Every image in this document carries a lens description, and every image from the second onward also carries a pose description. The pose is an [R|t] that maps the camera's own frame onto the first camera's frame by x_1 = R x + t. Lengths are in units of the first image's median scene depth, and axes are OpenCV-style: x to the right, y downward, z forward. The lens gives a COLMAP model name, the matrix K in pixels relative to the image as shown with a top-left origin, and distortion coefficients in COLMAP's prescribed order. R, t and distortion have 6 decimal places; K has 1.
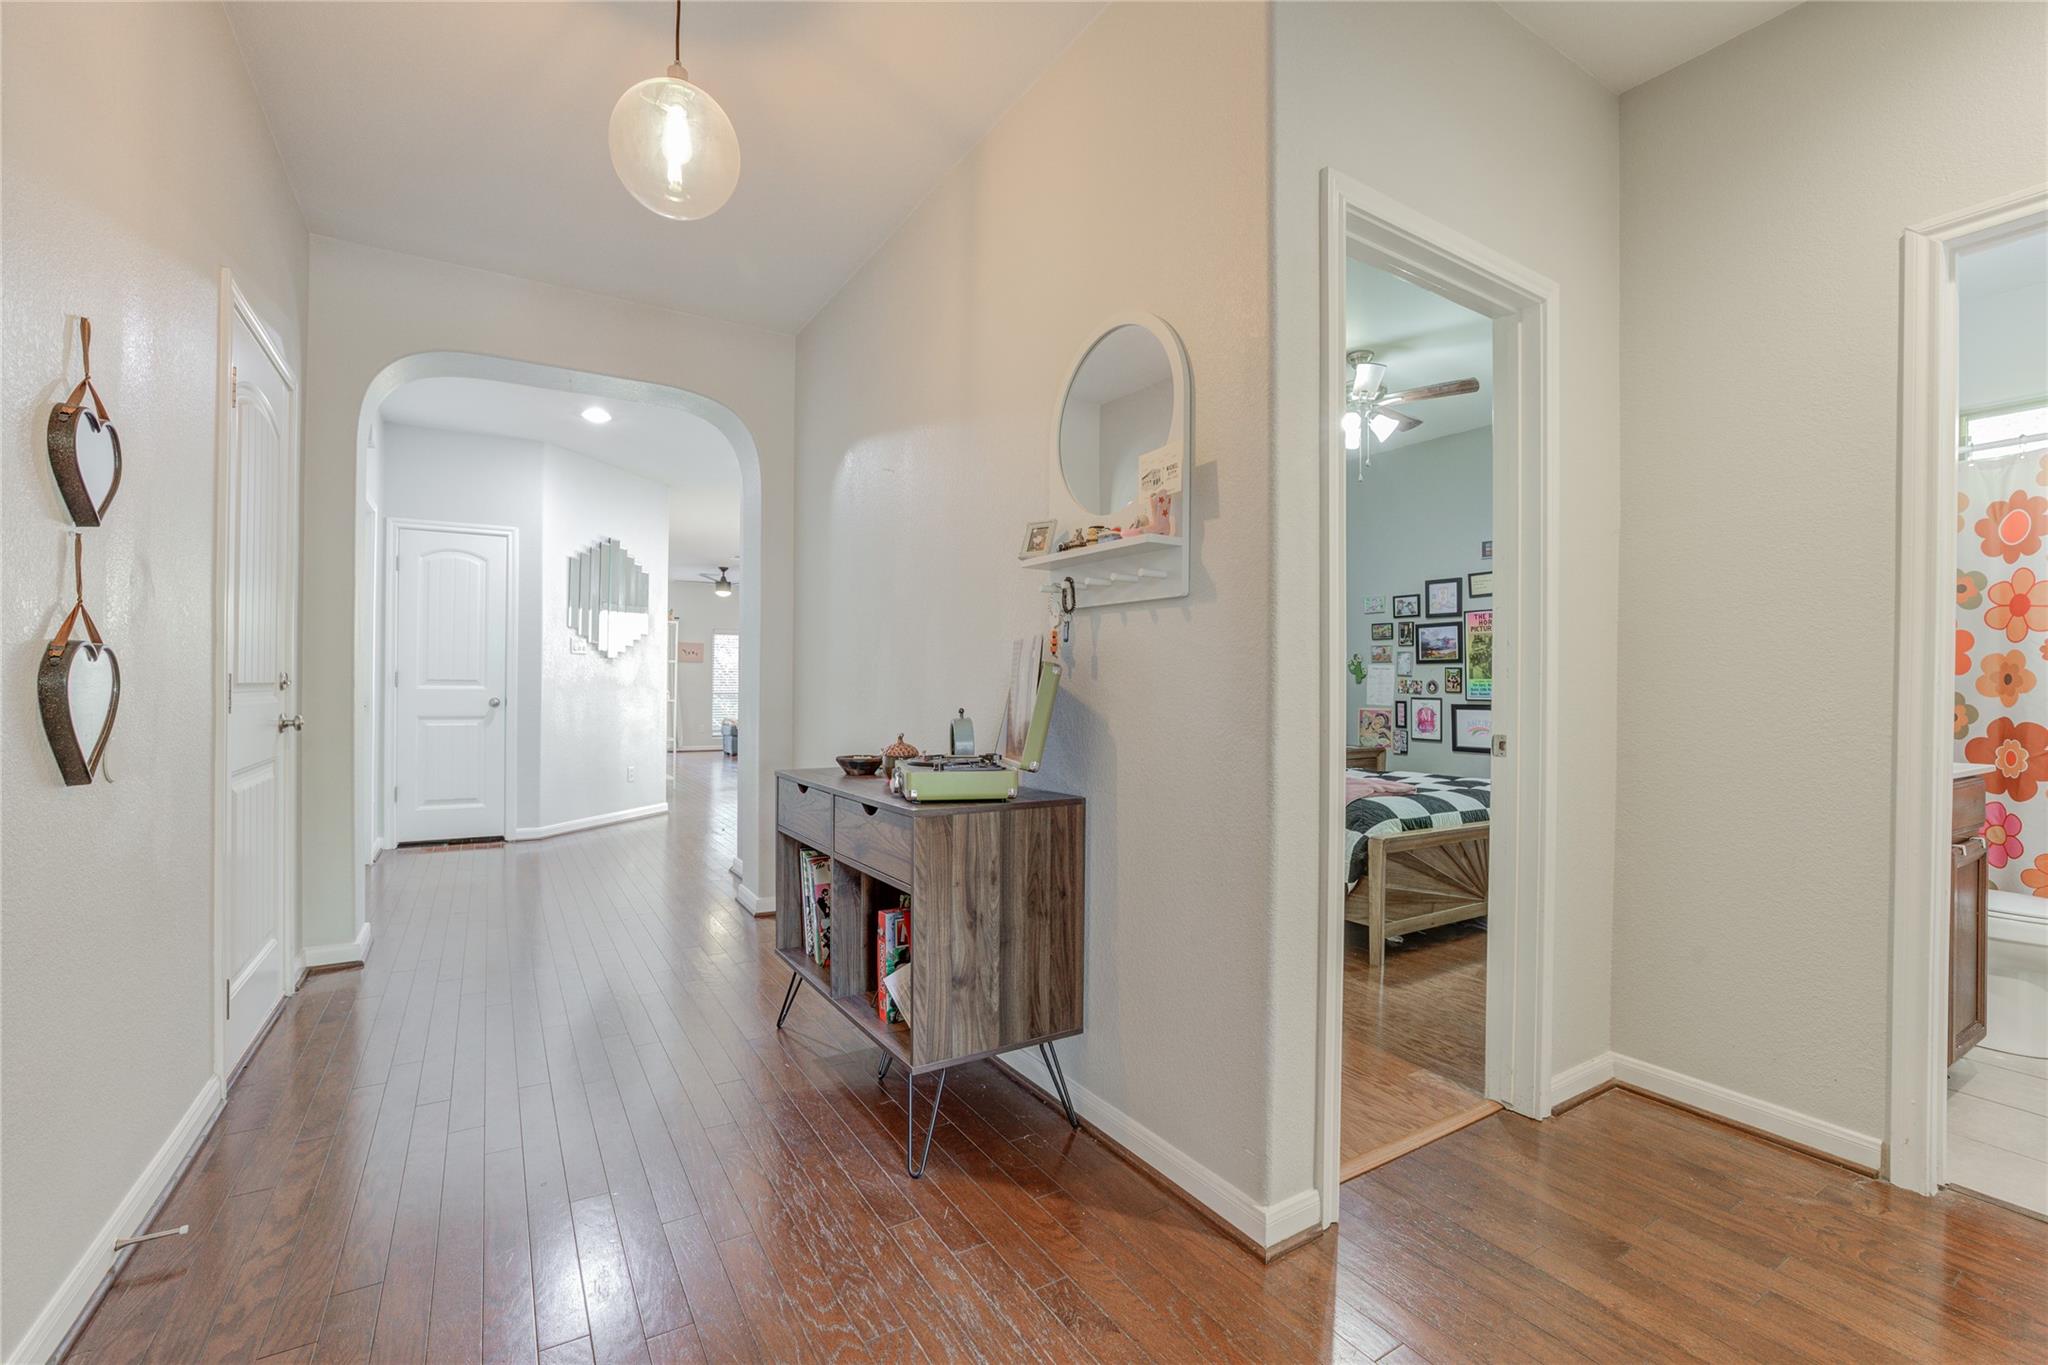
lens RADIAL K [[878.9, 0, 1033.9], [0, 878.9, 684.7], [0, 0, 1]] dist [-0.029434, 0.005156]
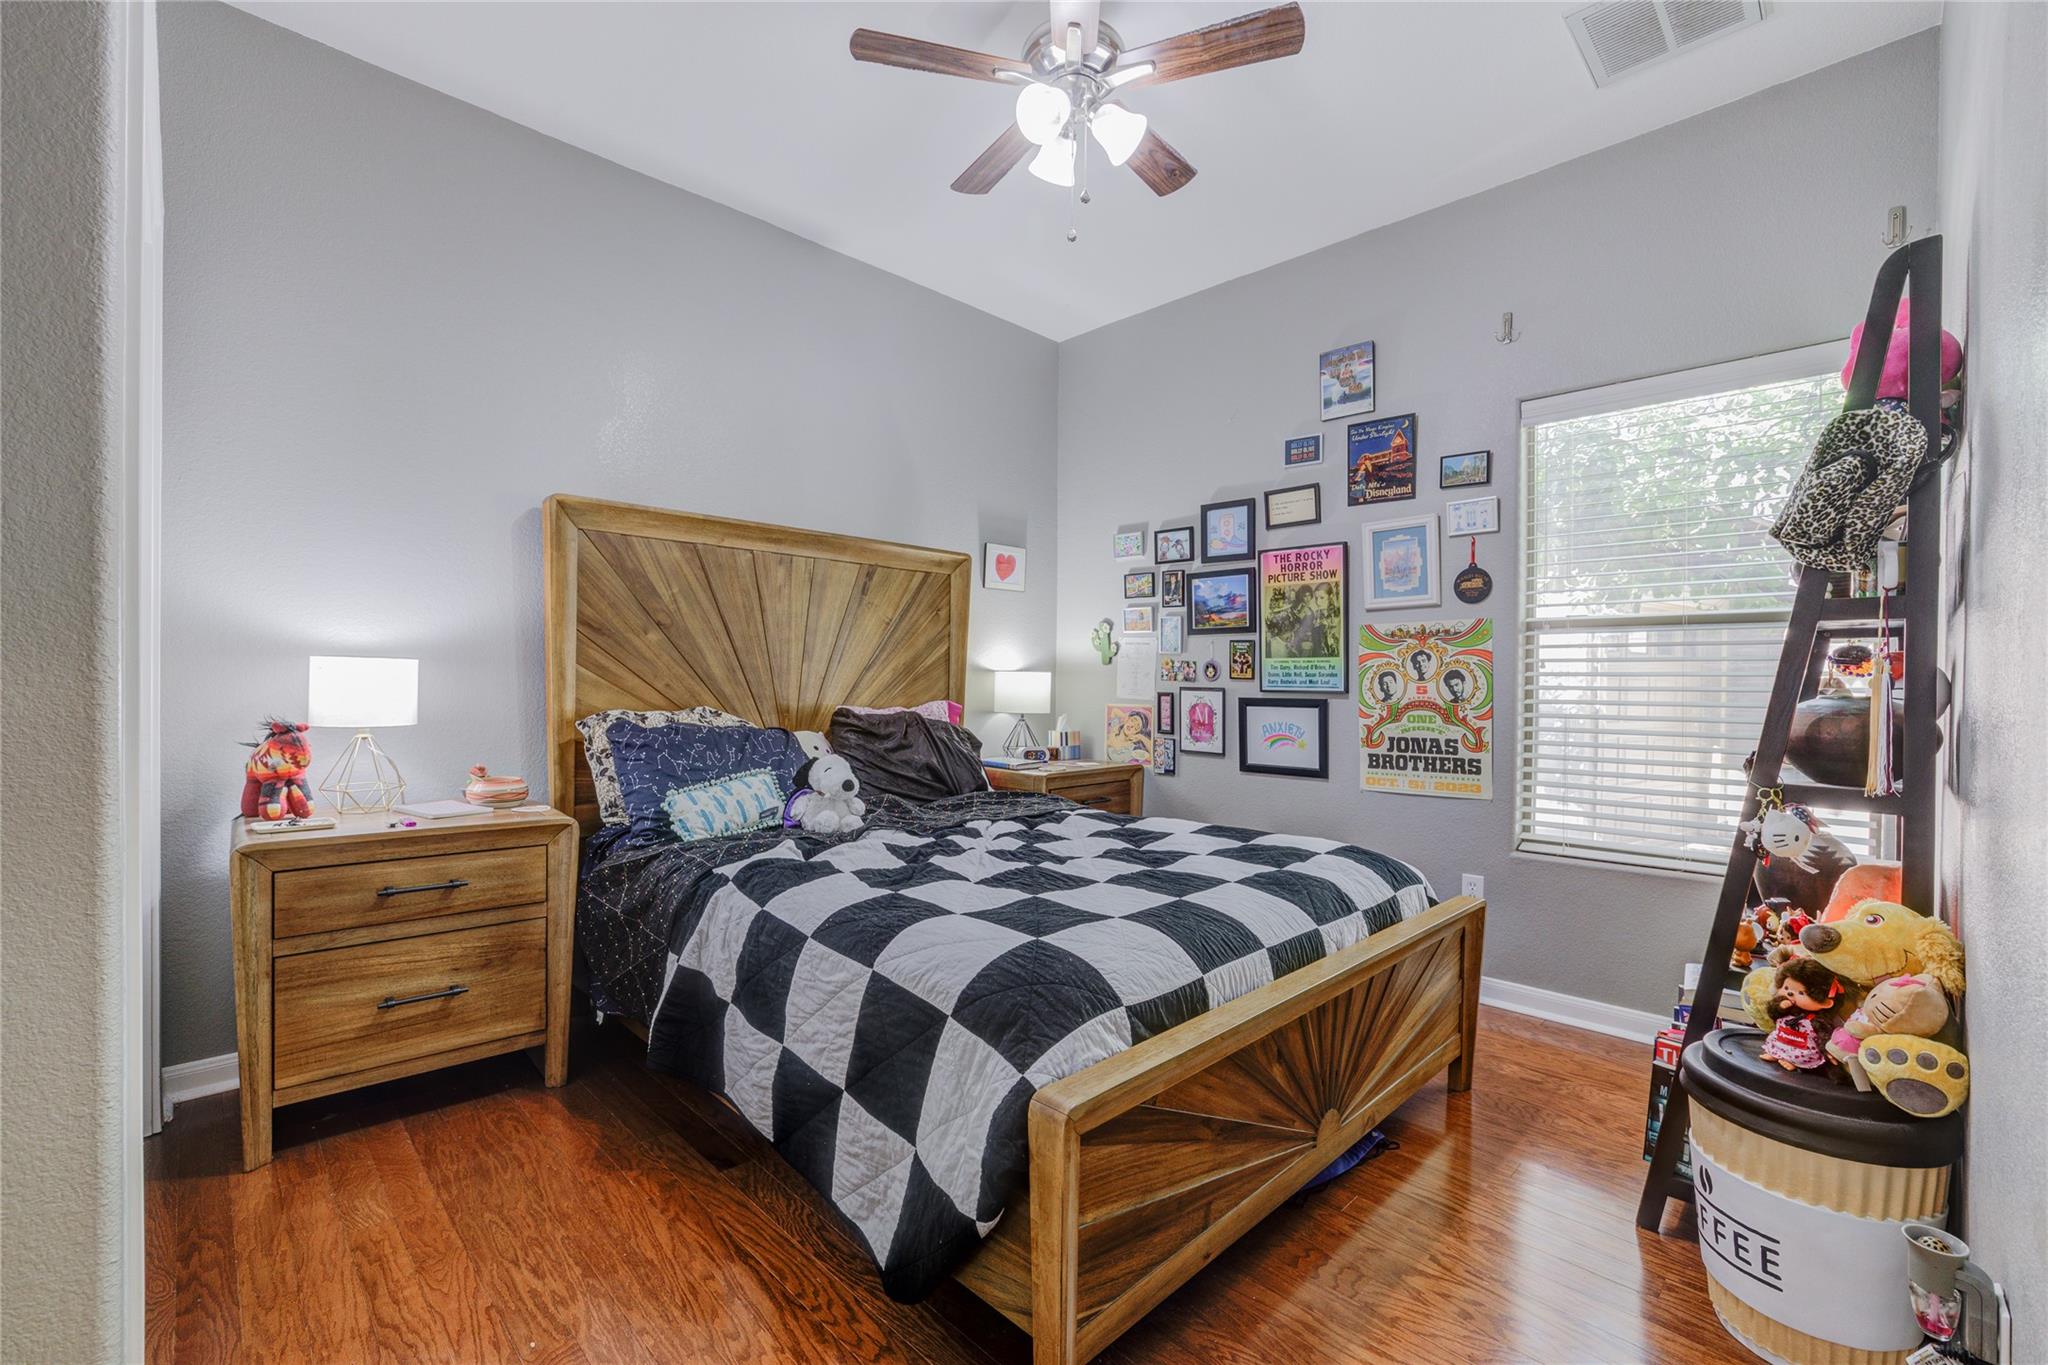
lens RADIAL K [[878.9, 0, 1015.8], [0, 878.9, 682.8], [0, 0, 1]] dist [-0.029434, 0.005156]
pose [[0.978695, -0.001428, 0.205315, 0.186510], [-0.000373, 0.999962, 0.008733, 0.006046], [-0.205320, -0.008624, 0.978657, 0.405701]]
